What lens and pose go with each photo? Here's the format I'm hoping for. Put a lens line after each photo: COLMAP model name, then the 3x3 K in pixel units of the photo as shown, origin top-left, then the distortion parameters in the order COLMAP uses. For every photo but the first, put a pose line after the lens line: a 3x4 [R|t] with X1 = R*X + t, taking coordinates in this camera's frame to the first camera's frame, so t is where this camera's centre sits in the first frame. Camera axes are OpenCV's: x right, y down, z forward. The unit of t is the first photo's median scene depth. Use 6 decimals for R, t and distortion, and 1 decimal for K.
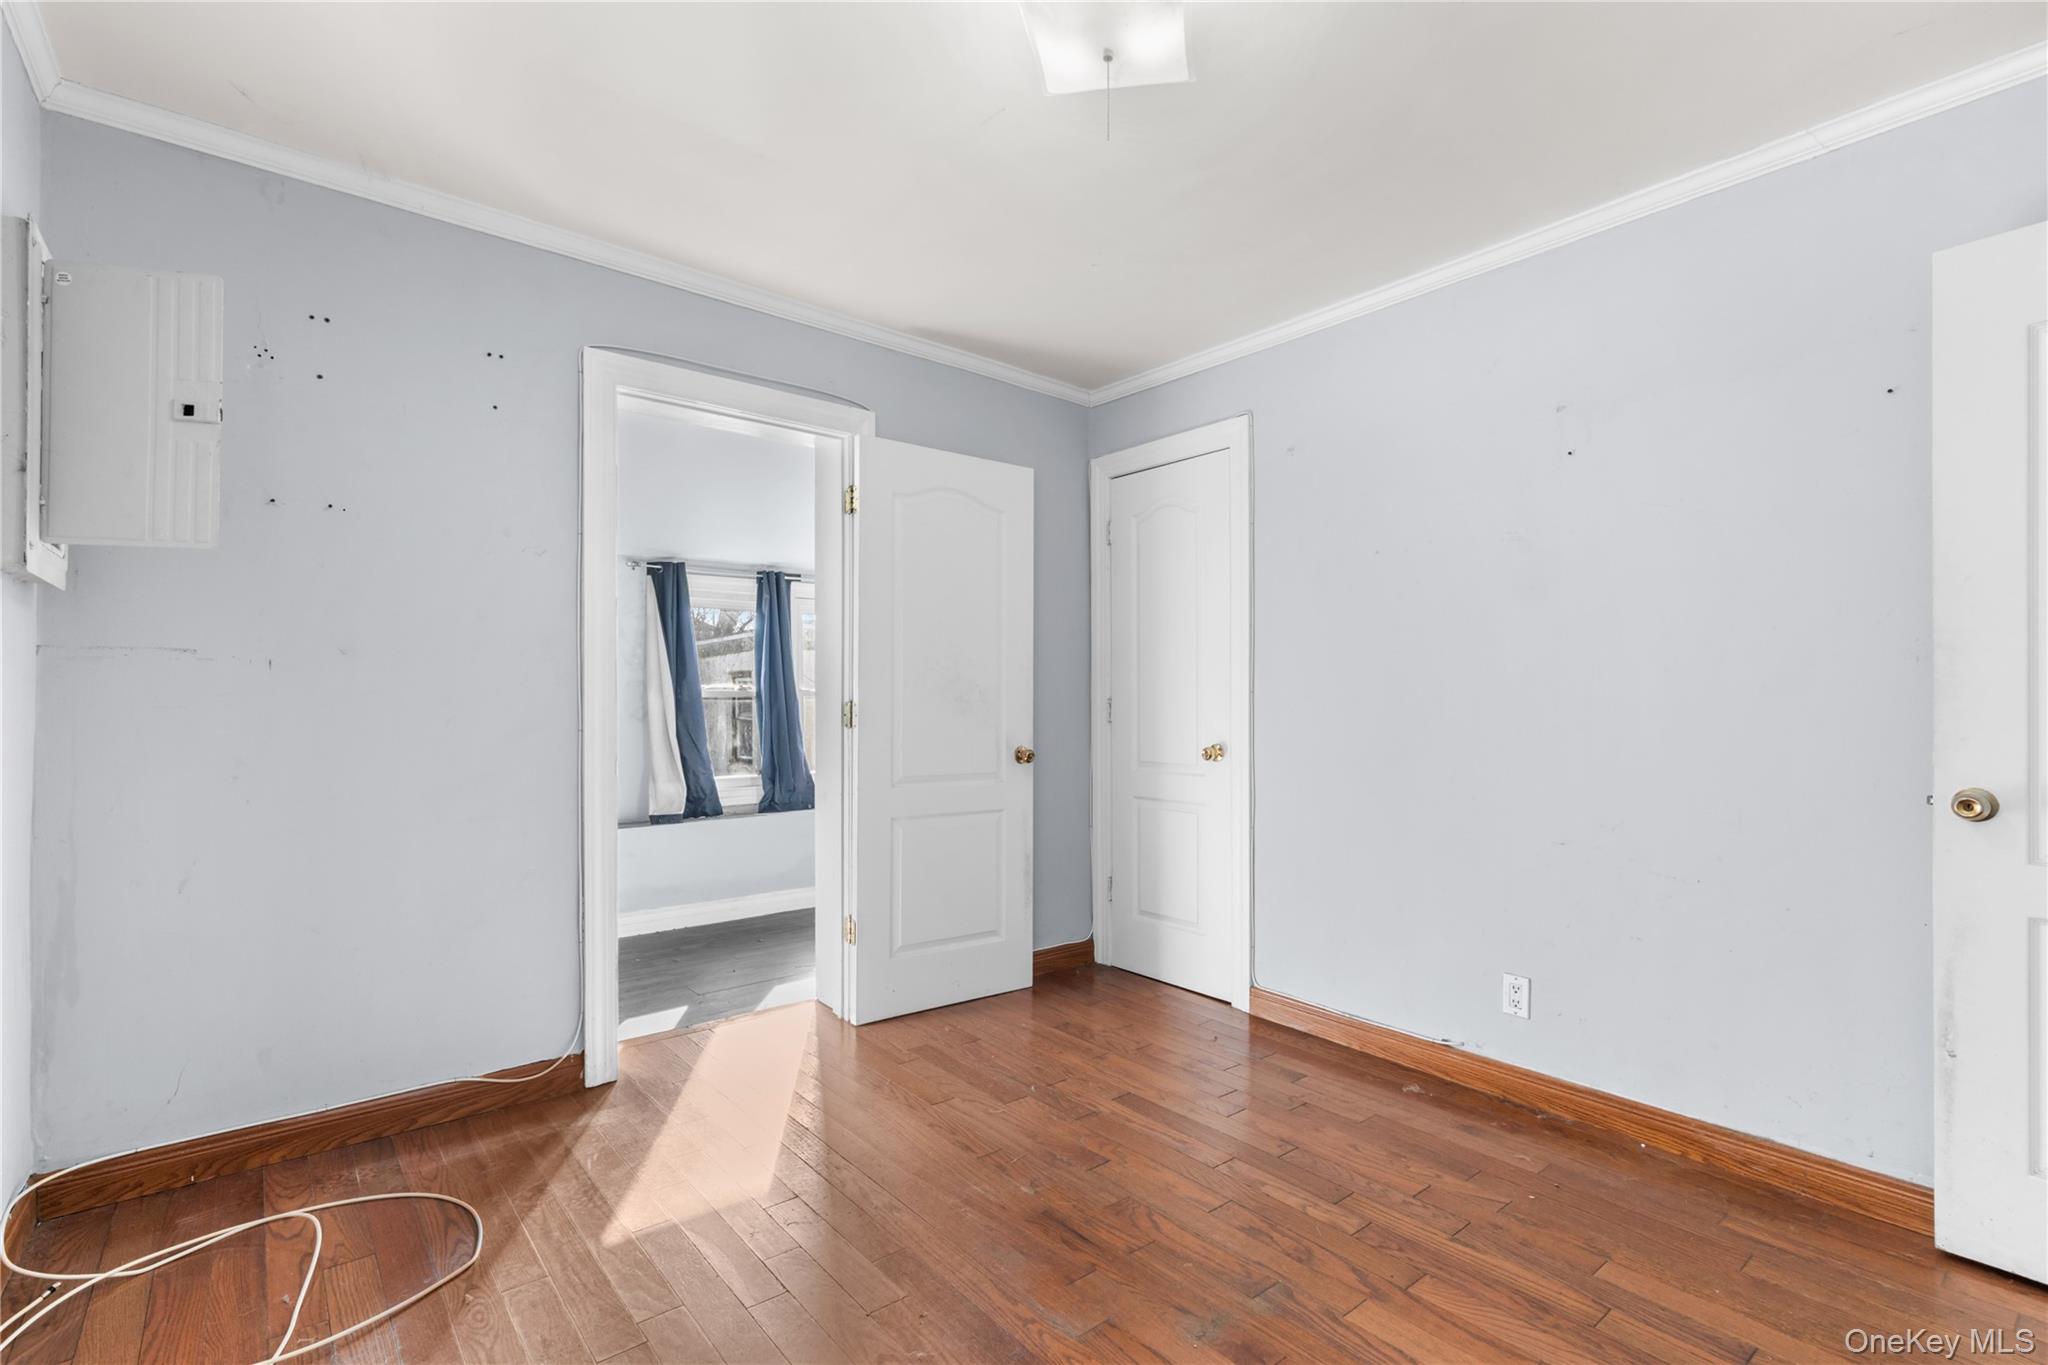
lens RADIAL K [[940.3, 0, 1021.2], [0, 940.3, 707.9], [0, 0, 1]] dist [0.154097, -0.000133]
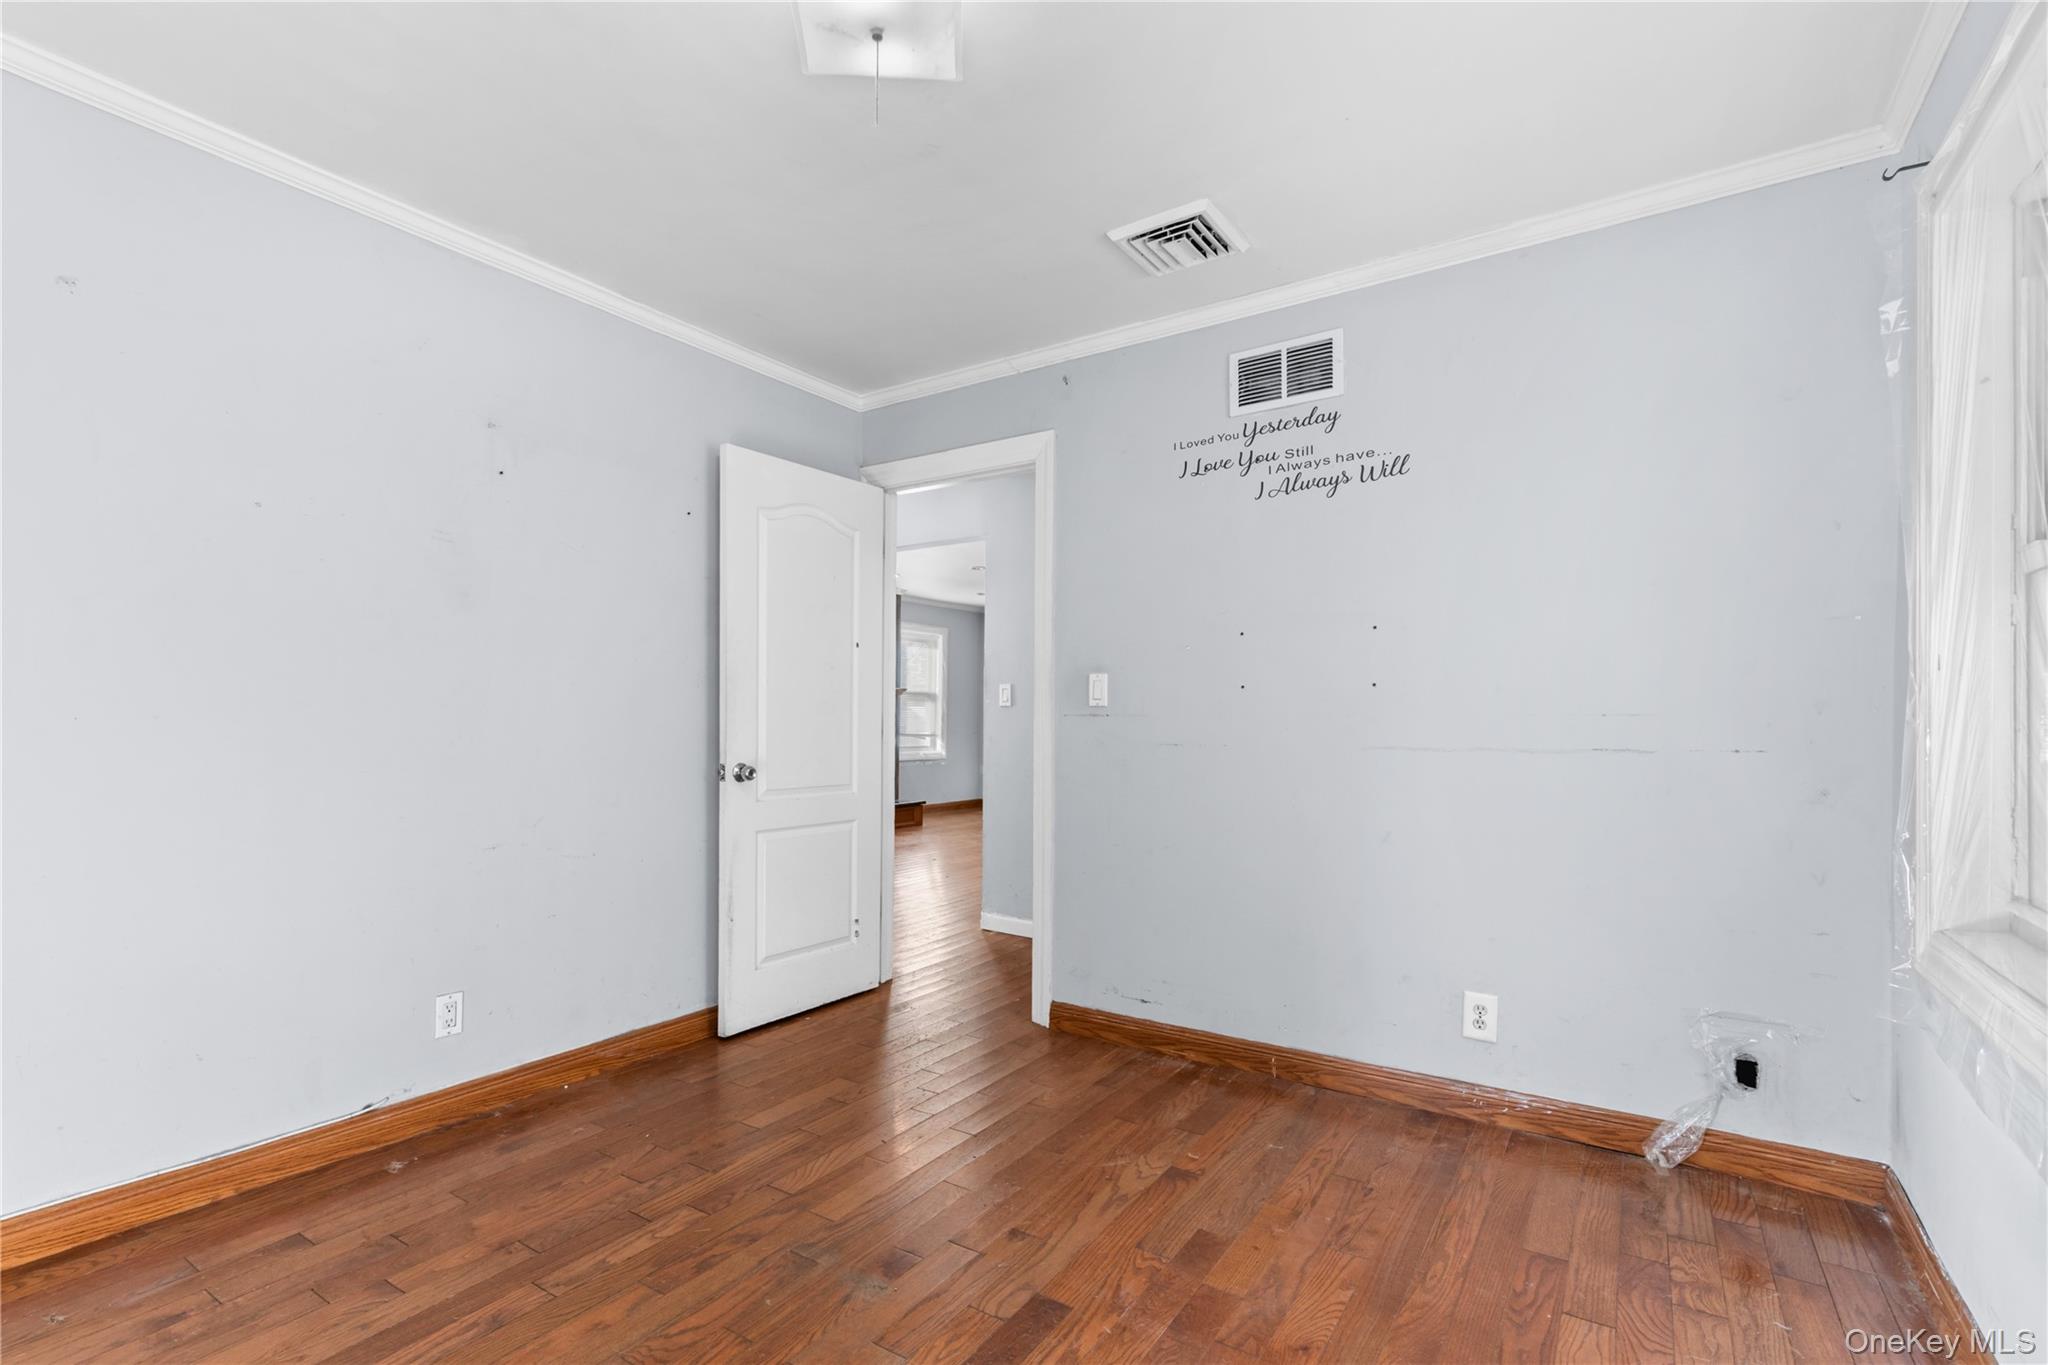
lens RADIAL K [[969.6, 0, 1022.3], [0, 969.6, 740.0], [0, 0, 1]] dist [0.002445, 0.000400]
pose [[-0.305346, 0.005126, 0.952228, -0.579150], [0.000943, 0.999987, -0.005081, 0.035552], [-0.952241, -0.000654, -0.305347, 0.799268]]
